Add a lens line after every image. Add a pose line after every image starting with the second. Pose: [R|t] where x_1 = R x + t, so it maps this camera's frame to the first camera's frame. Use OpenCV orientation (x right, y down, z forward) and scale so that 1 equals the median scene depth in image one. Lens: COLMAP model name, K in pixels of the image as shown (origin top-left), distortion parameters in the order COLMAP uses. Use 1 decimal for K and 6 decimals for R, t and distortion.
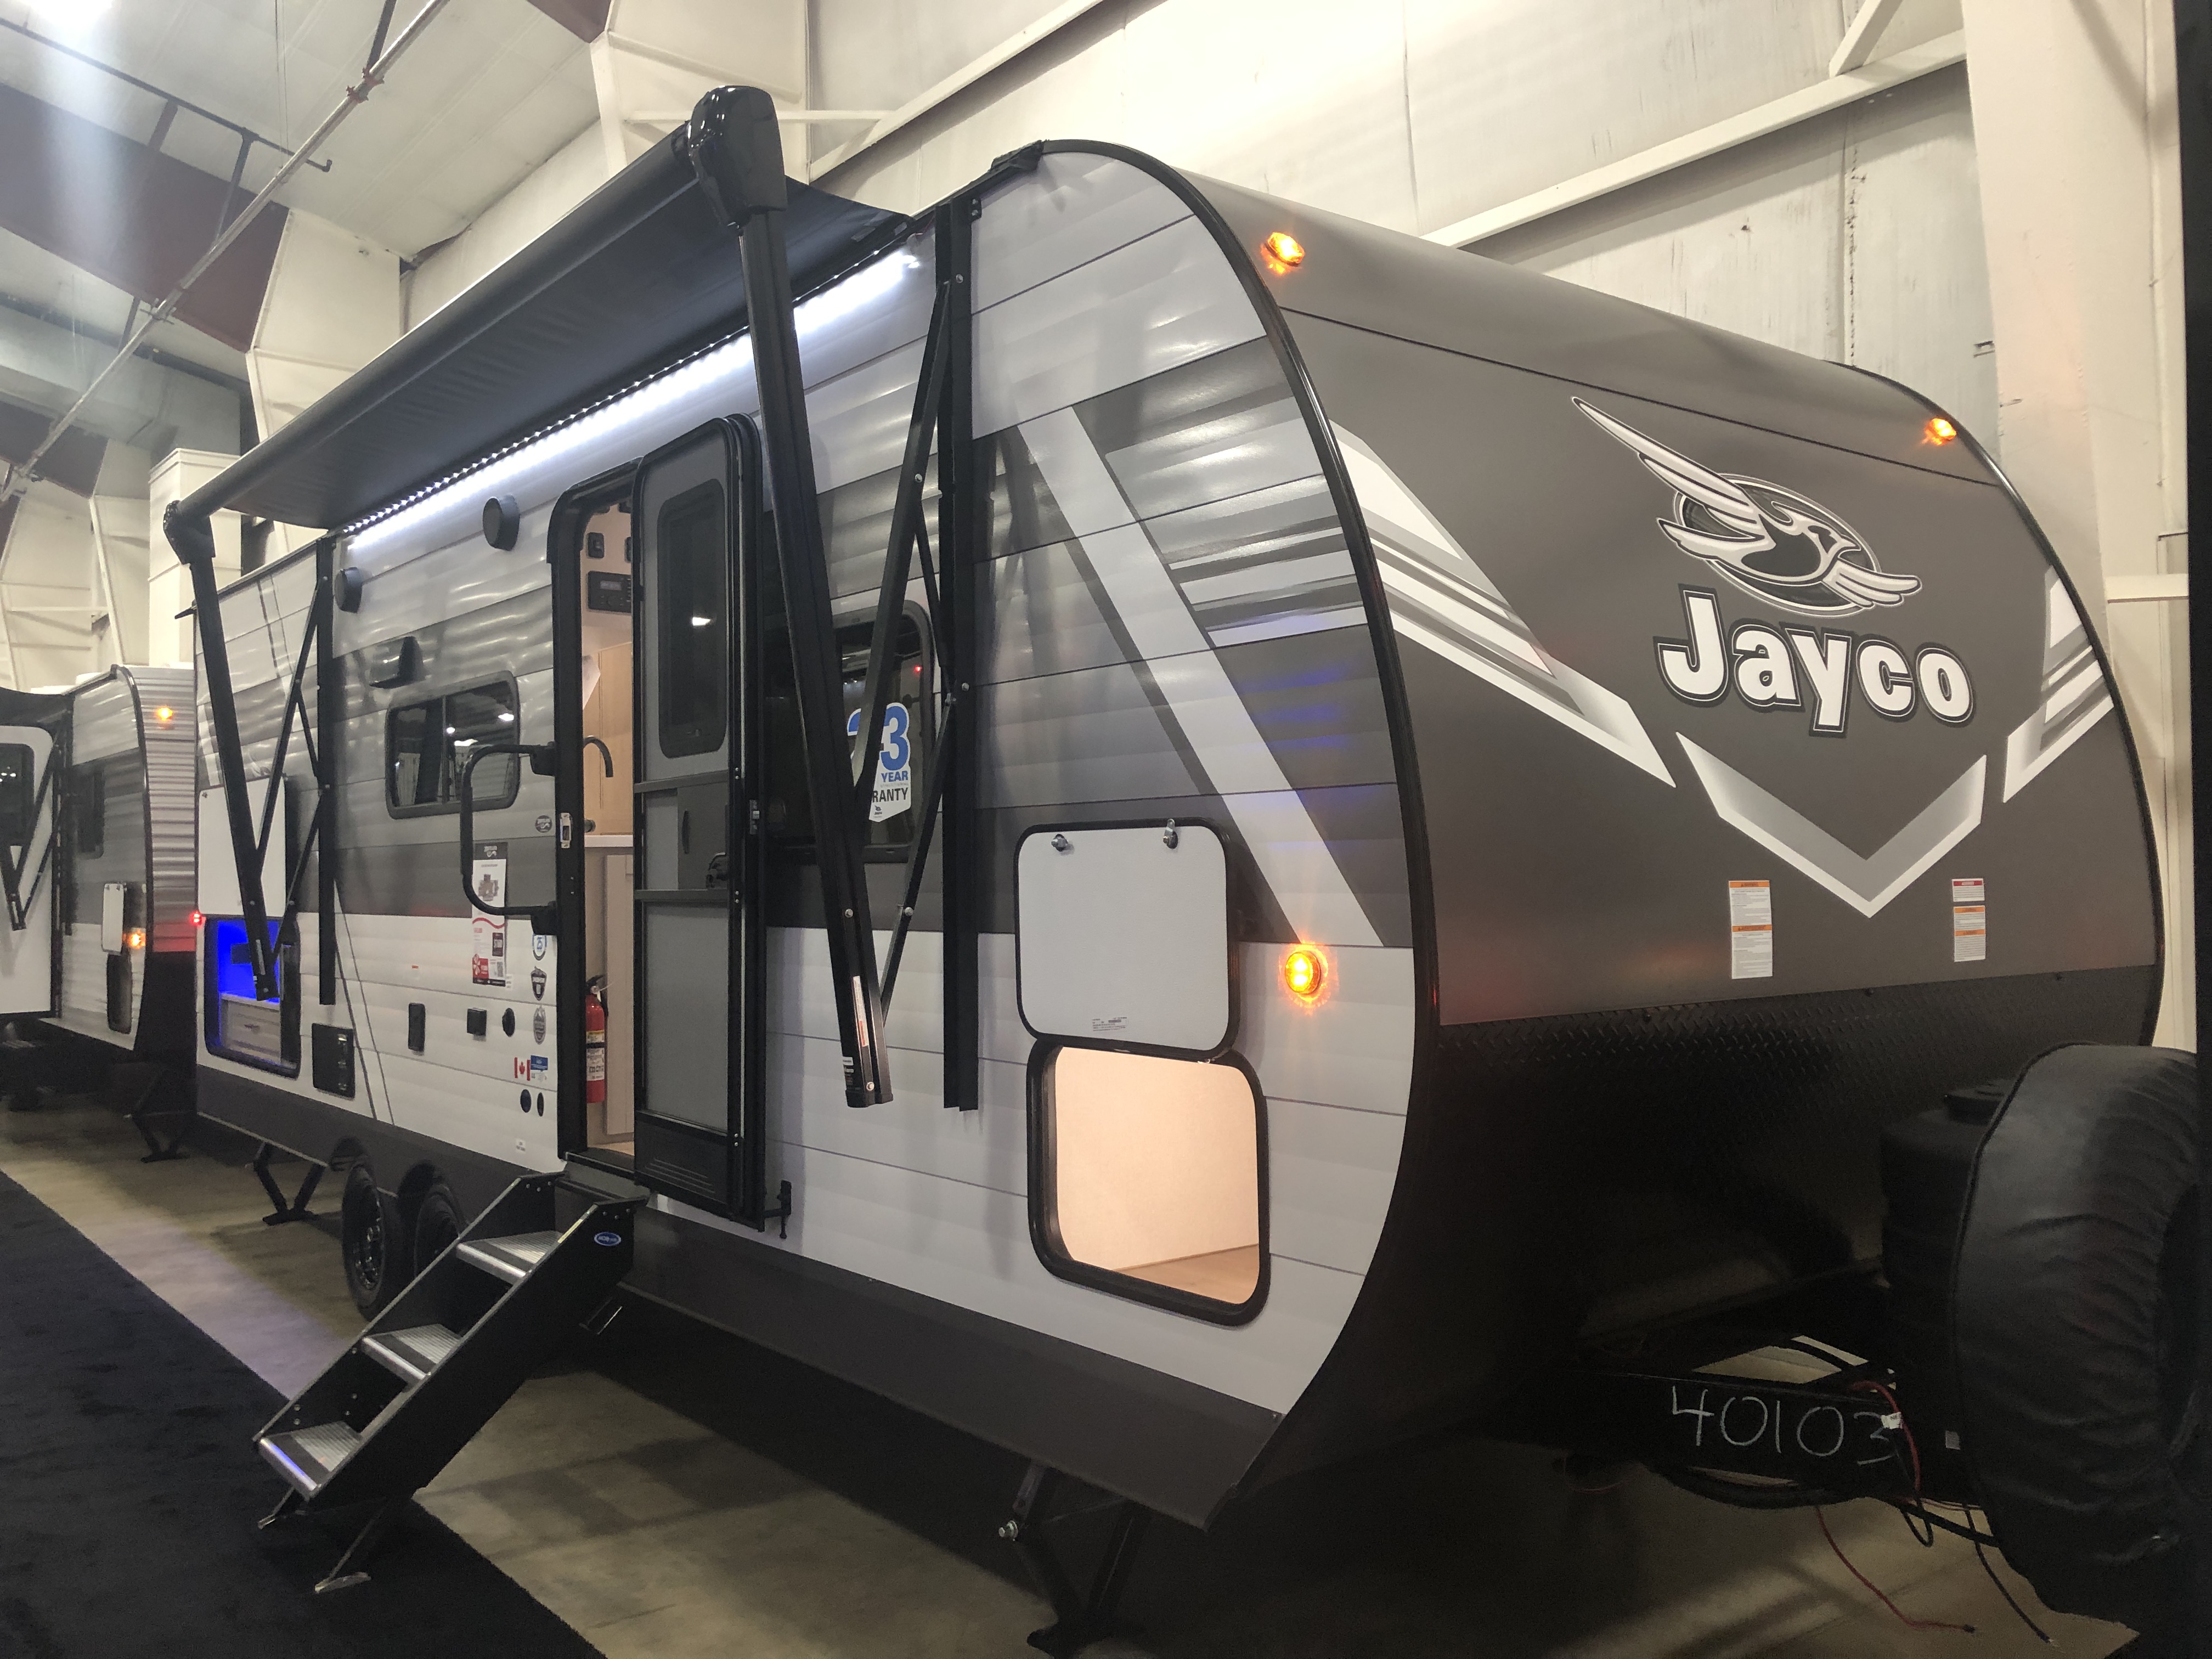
lens RADIAL K [[1812.1, 0, 1106.8], [0, 1812.1, 832.9], [0, 0, 1]] dist [0.056005, -0.060041]
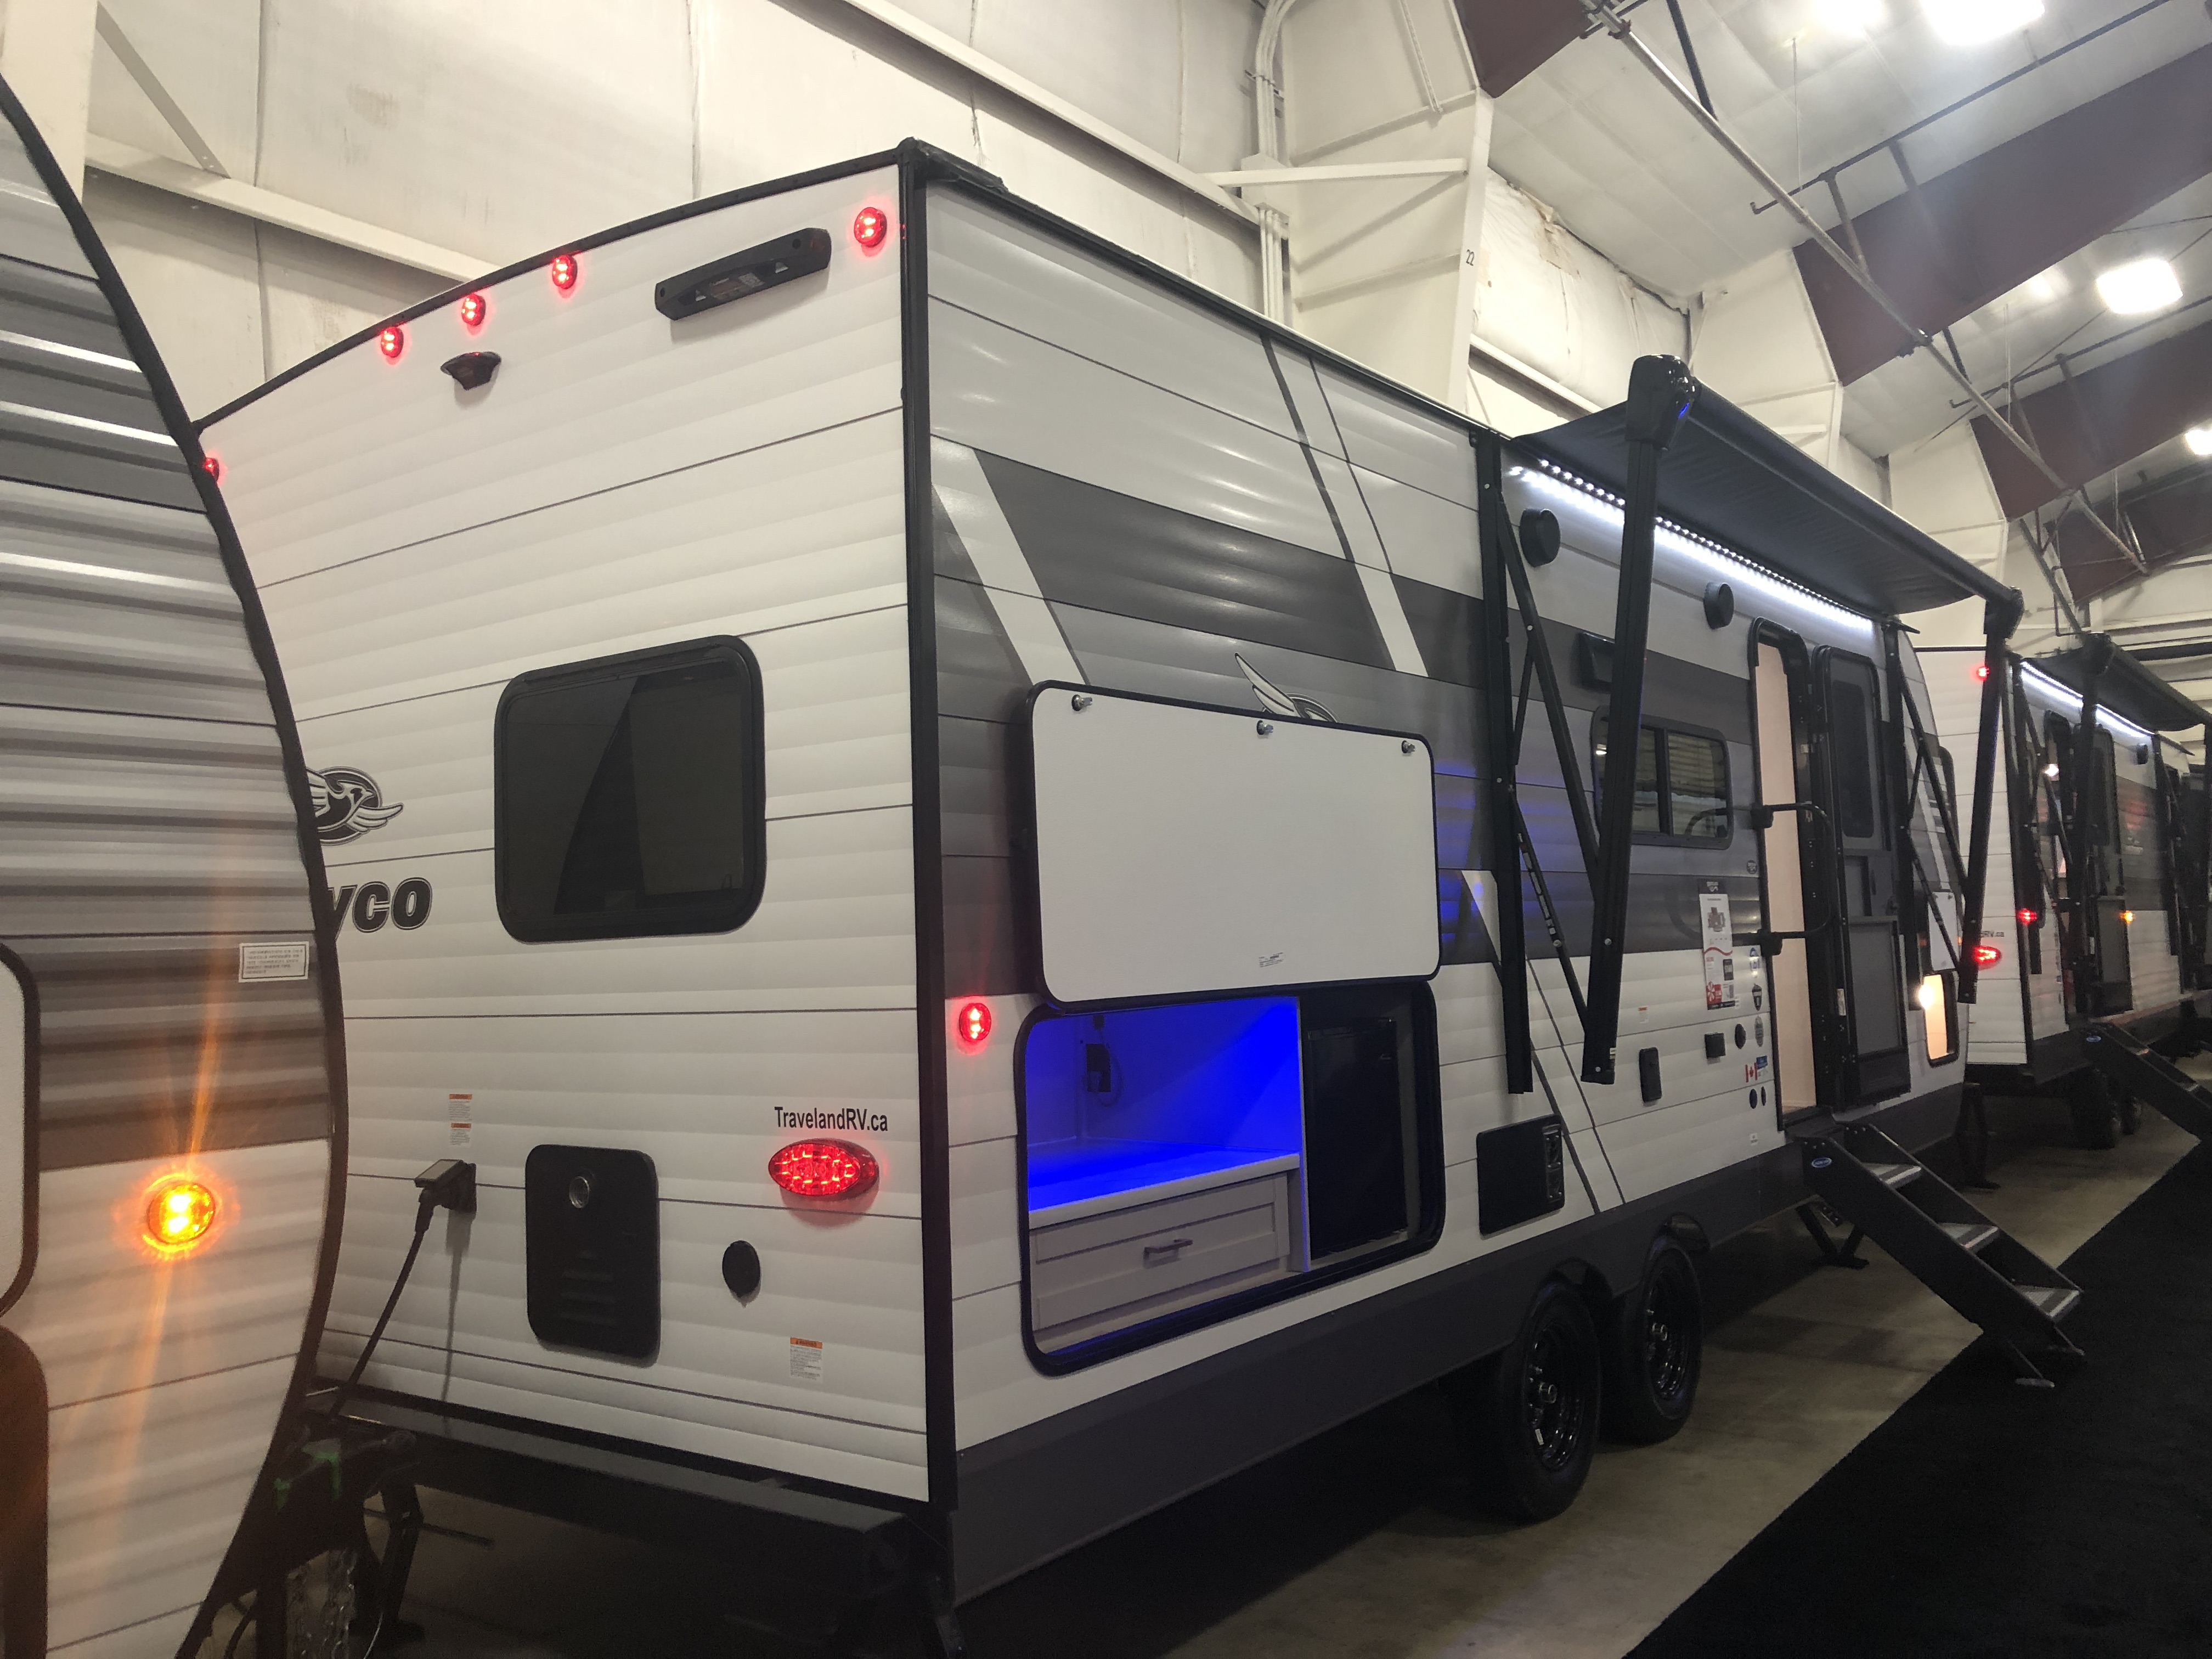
lens RADIAL K [[1812.1, 0, 1105.5], [0, 1812.1, 819.9], [0, 0, 1]] dist [0.056005, -0.060041]
pose [[-0.266176, 0.090234, 0.959692, -1.312799], [0.019308, 0.995908, -0.088283, 0.060695], [-0.963731, -0.004969, -0.266829, 1.661207]]
